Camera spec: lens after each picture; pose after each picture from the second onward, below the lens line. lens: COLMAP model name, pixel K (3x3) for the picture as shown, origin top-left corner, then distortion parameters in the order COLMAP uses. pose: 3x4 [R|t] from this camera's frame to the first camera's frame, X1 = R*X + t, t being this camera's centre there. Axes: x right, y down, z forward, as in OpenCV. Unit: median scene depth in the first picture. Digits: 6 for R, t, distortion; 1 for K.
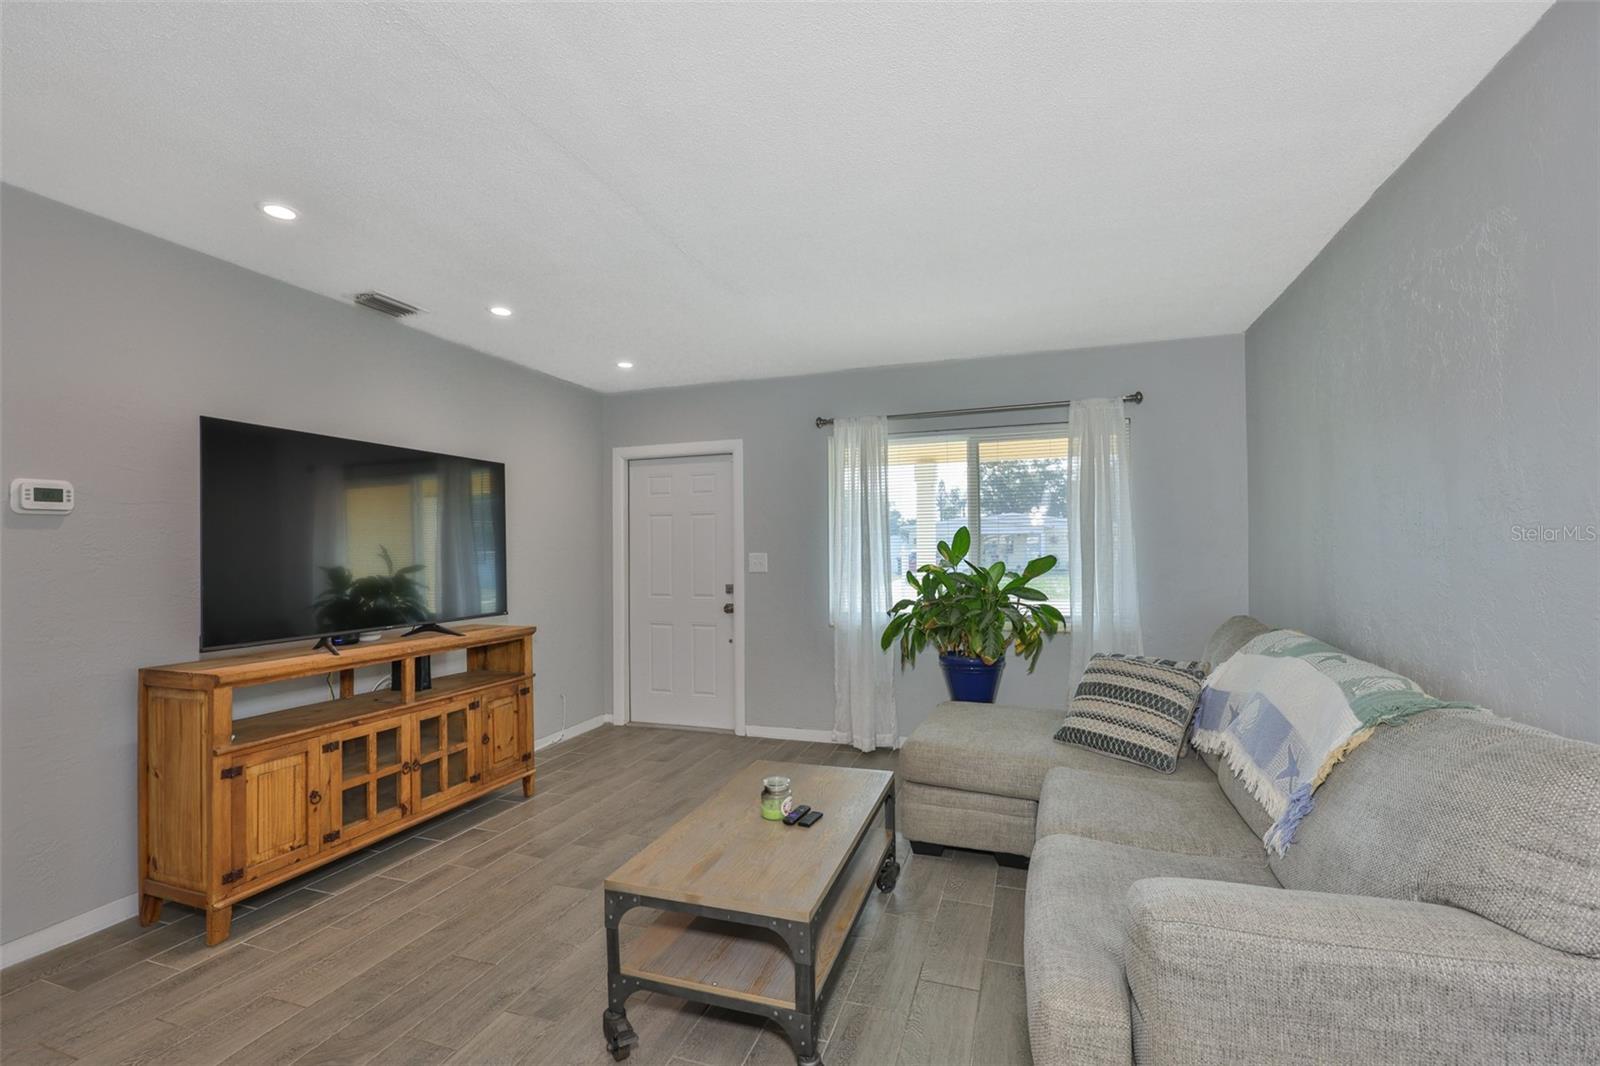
lens RADIAL K [[687.4, 0, 821.8], [0, 687.4, 542.0], [0, 0, 1]] dist [-0.001059, -0.001058]
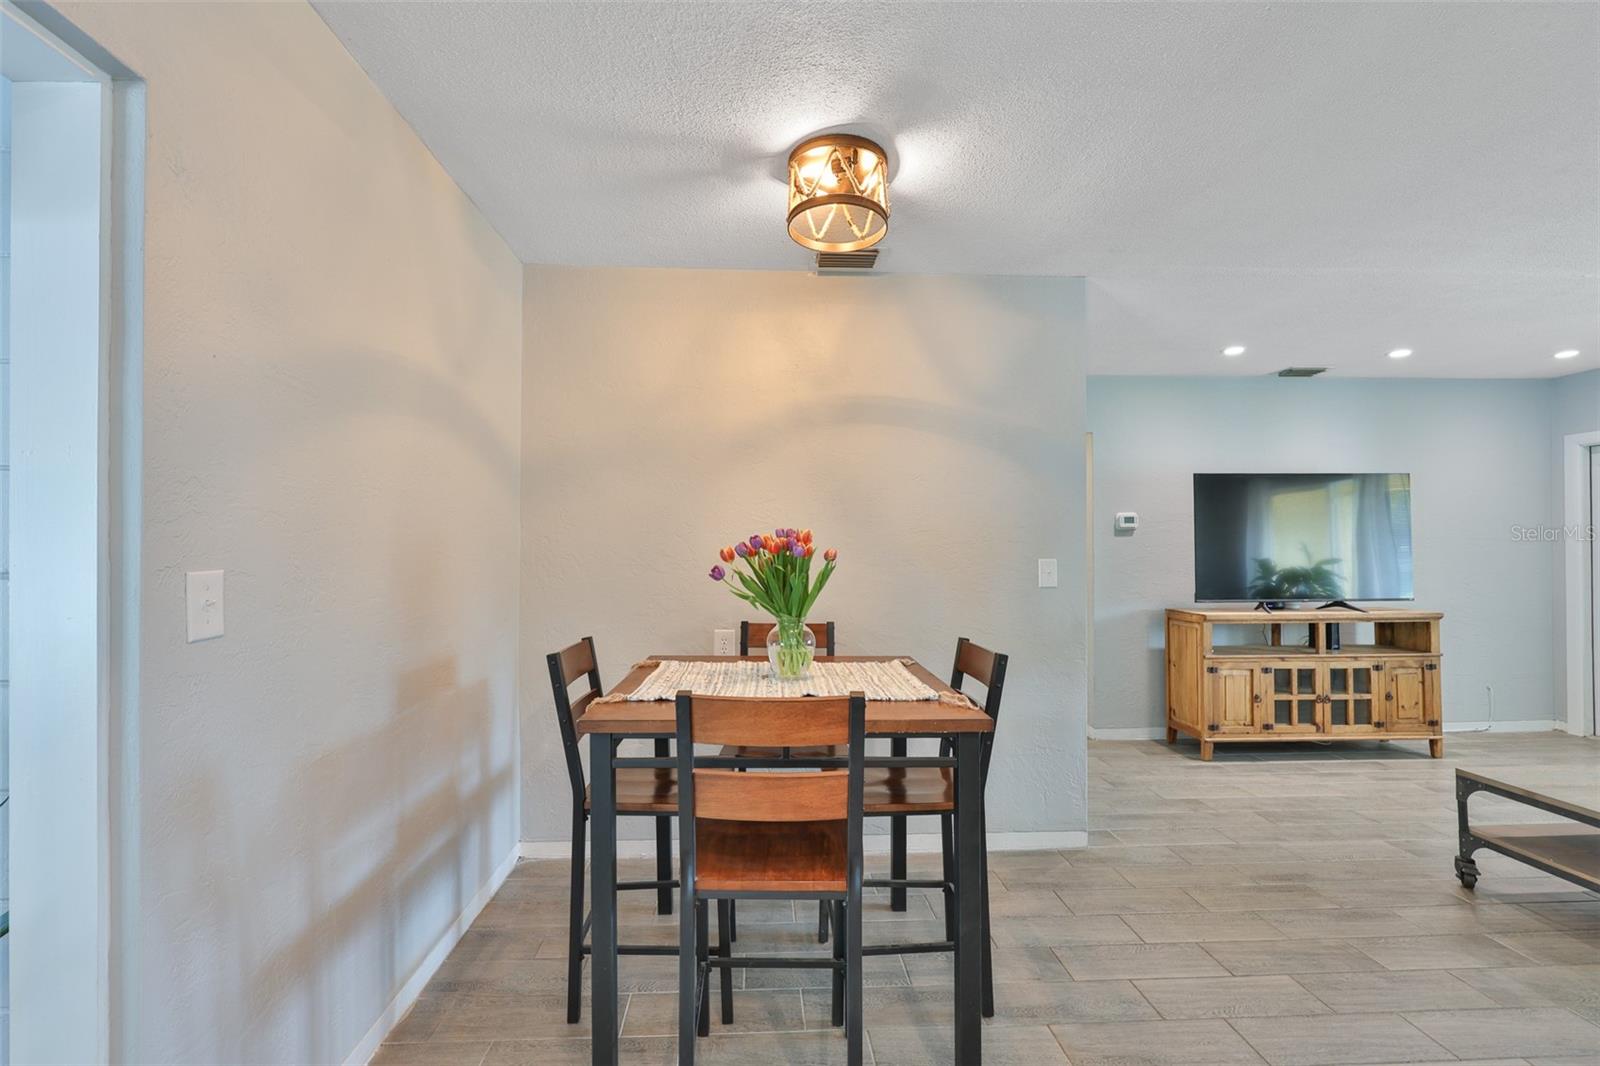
lens RADIAL K [[687.4, 0, 770.9], [0, 687.4, 544.4], [0, 0, 1]] dist [-0.001059, -0.001058]
pose [[0.333105, -0.001165, -0.942889, 0.325139], [0.013263, 0.999906, 0.003449, -0.011503], [0.942797, -0.013654, 0.333089, -0.492278]]
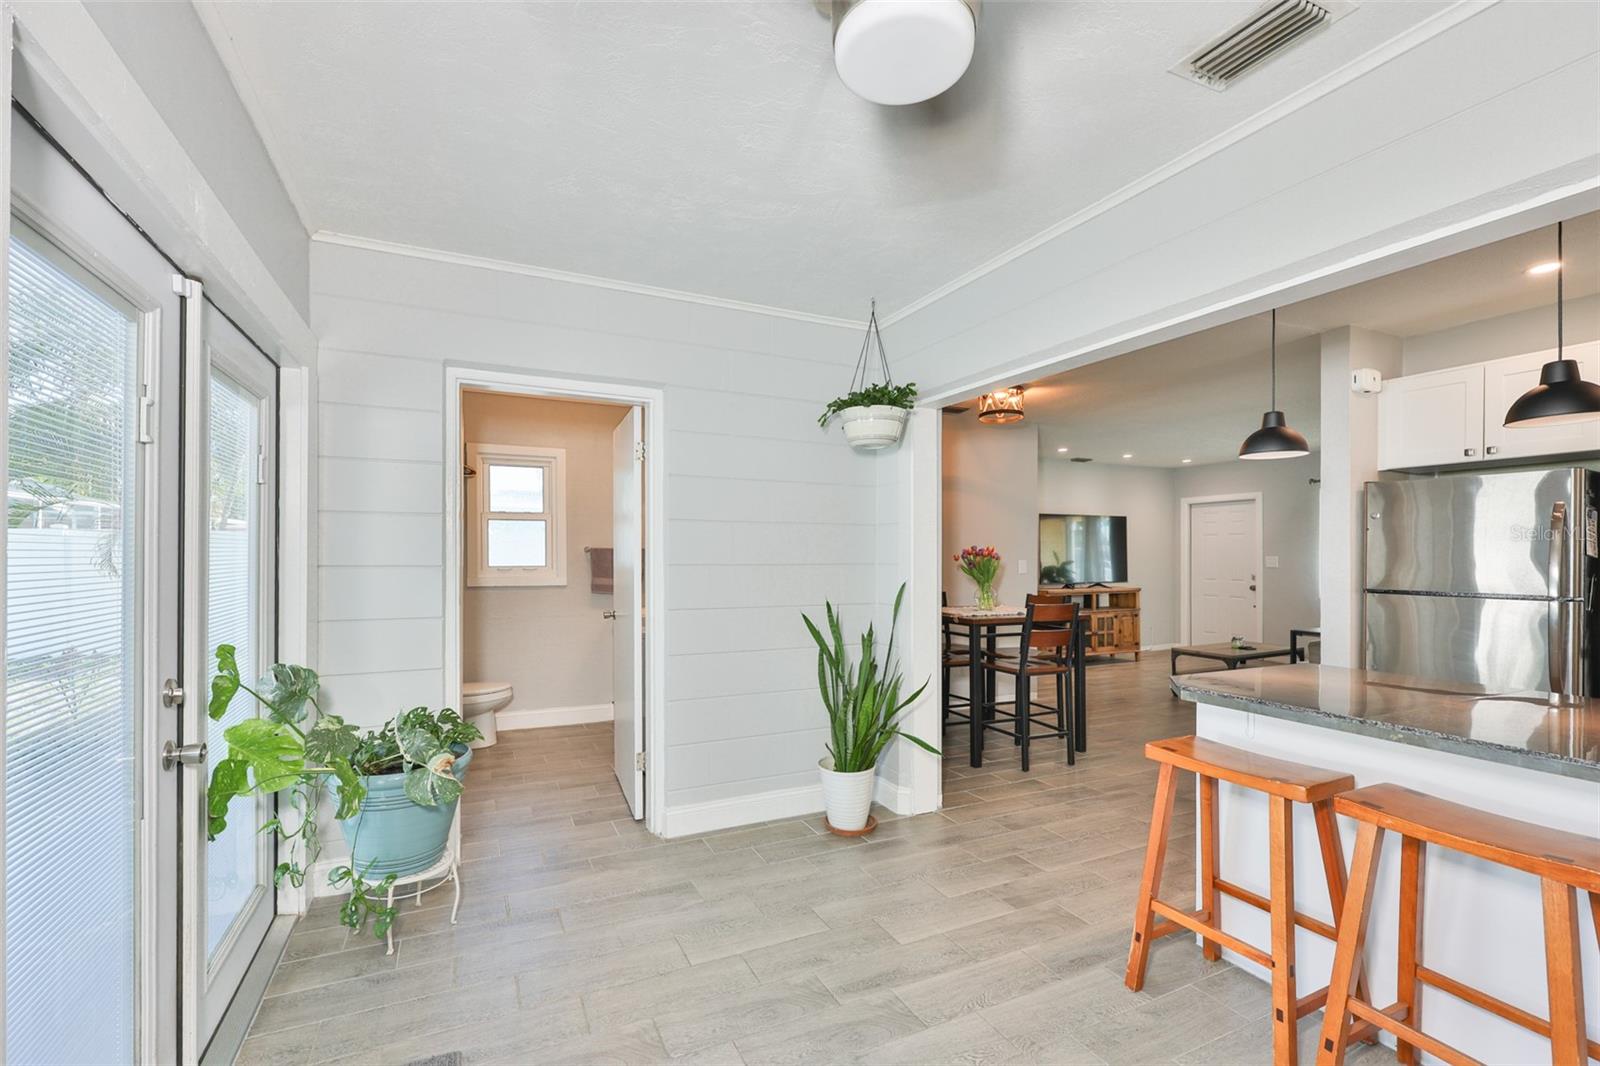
lens RADIAL K [[687.4, 0, 772.6], [0, 687.4, 549.7], [0, 0, 1]] dist [-0.001059, -0.001058]
pose [[0.664654, 0.005631, -0.747130, 0.527358], [0.003824, 0.999933, 0.010938, -0.036851], [0.747141, -0.010127, 0.664588, -1.587726]]
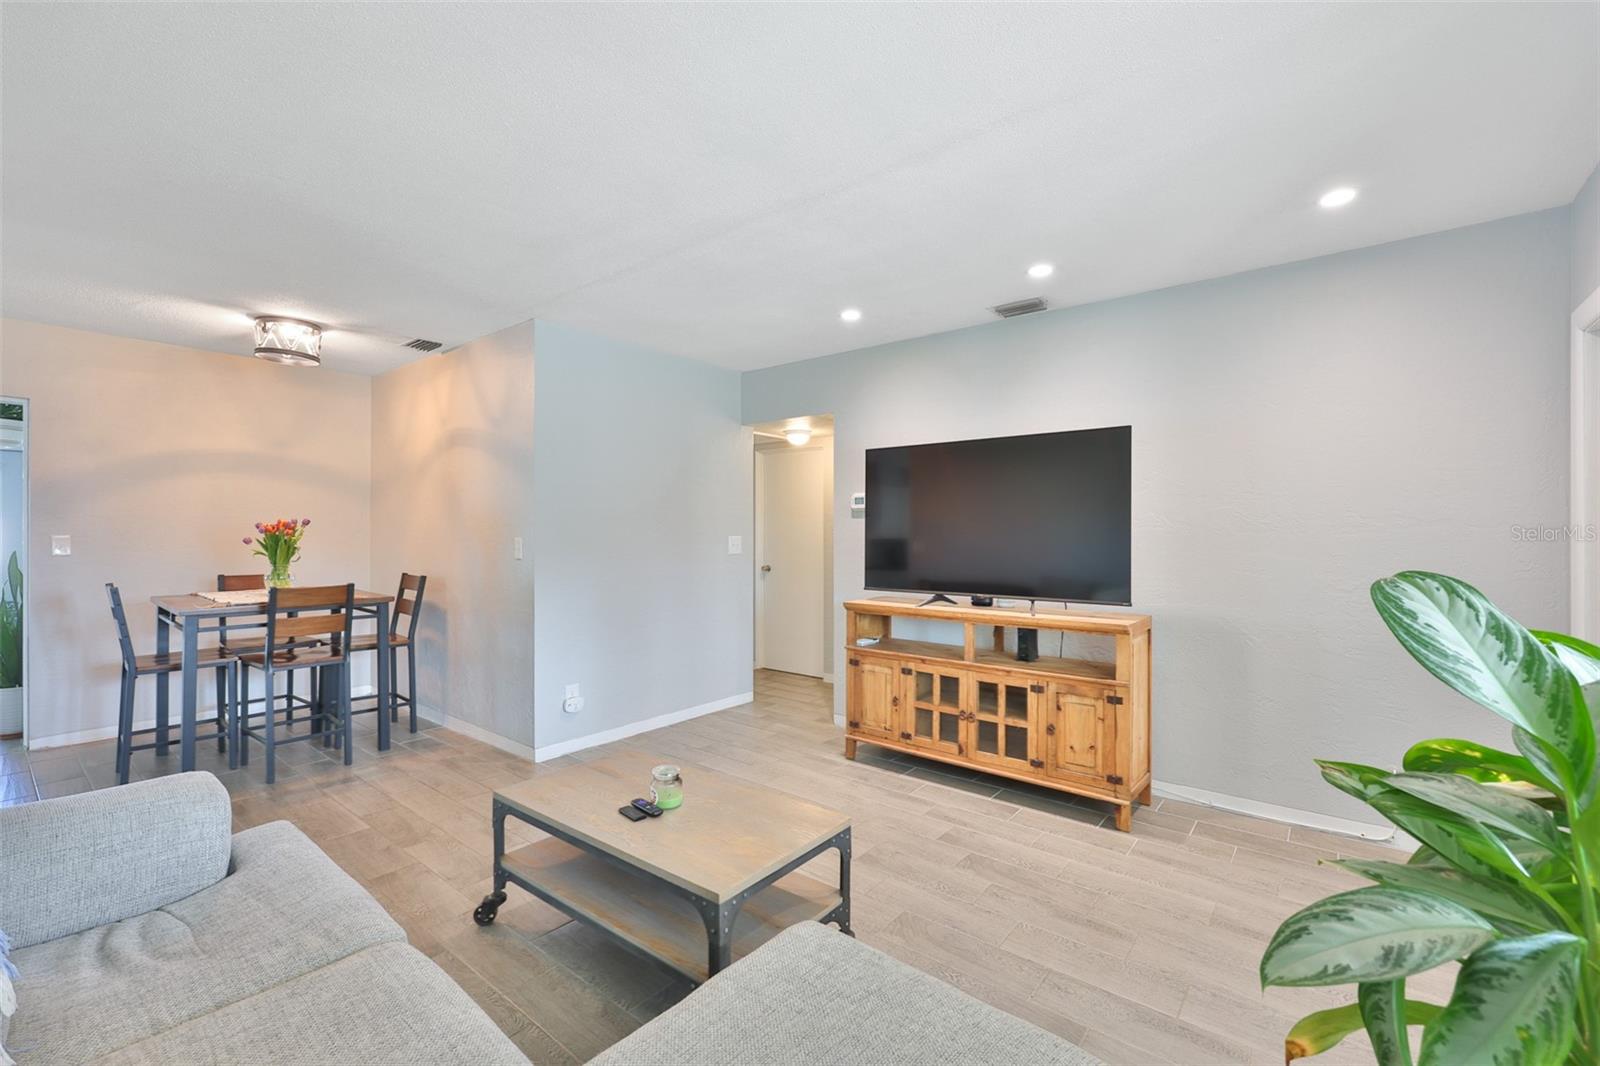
lens RADIAL K [[687.4, 0, 770.4], [0, 687.4, 526.1], [0, 0, 1]] dist [-0.001059, -0.001058]
pose [[-0.382874, 0.013583, -0.923701, 0.537199], [0.020419, 0.999772, 0.006238, -0.006859], [0.923575, -0.016473, -0.383064, 1.033109]]
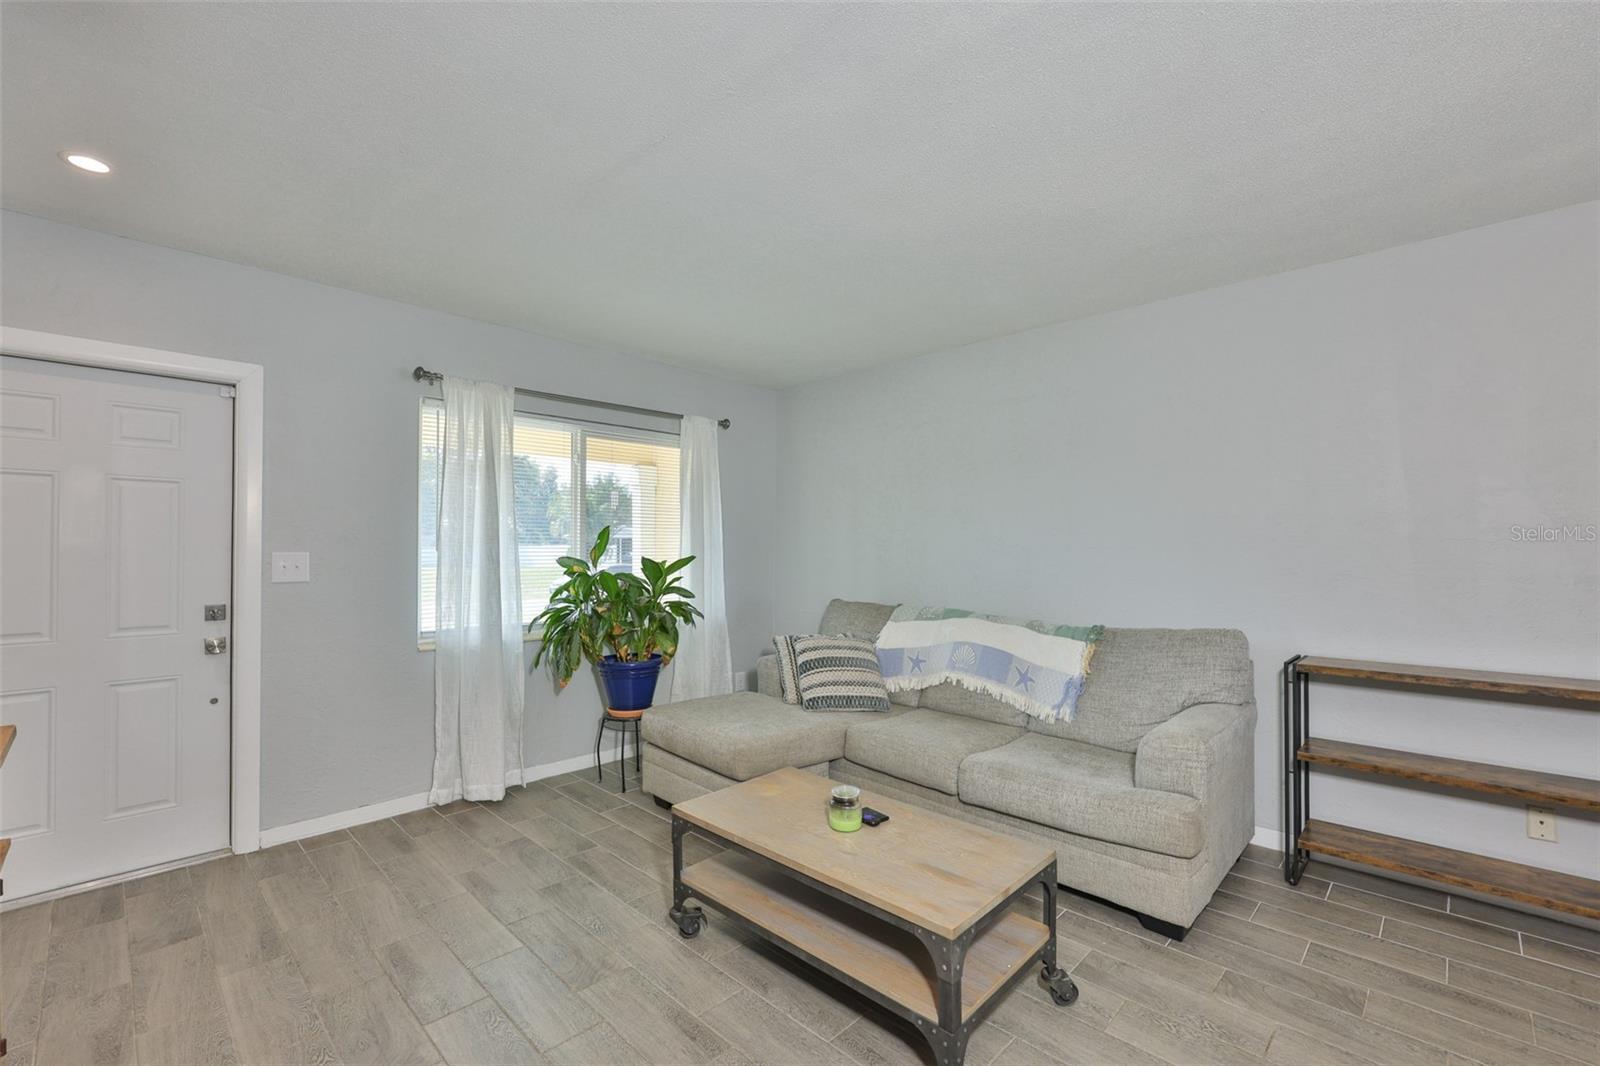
lens RADIAL K [[687.4, 0, 791.7], [0, 687.4, 546.8], [0, 0, 1]] dist [-0.001059, -0.001058]
pose [[0.434148, 0.011542, 0.900768, -0.663540], [-0.017619, 0.999835, -0.004320, 0.007388], [-0.900669, -0.013995, 0.434280, 0.444270]]
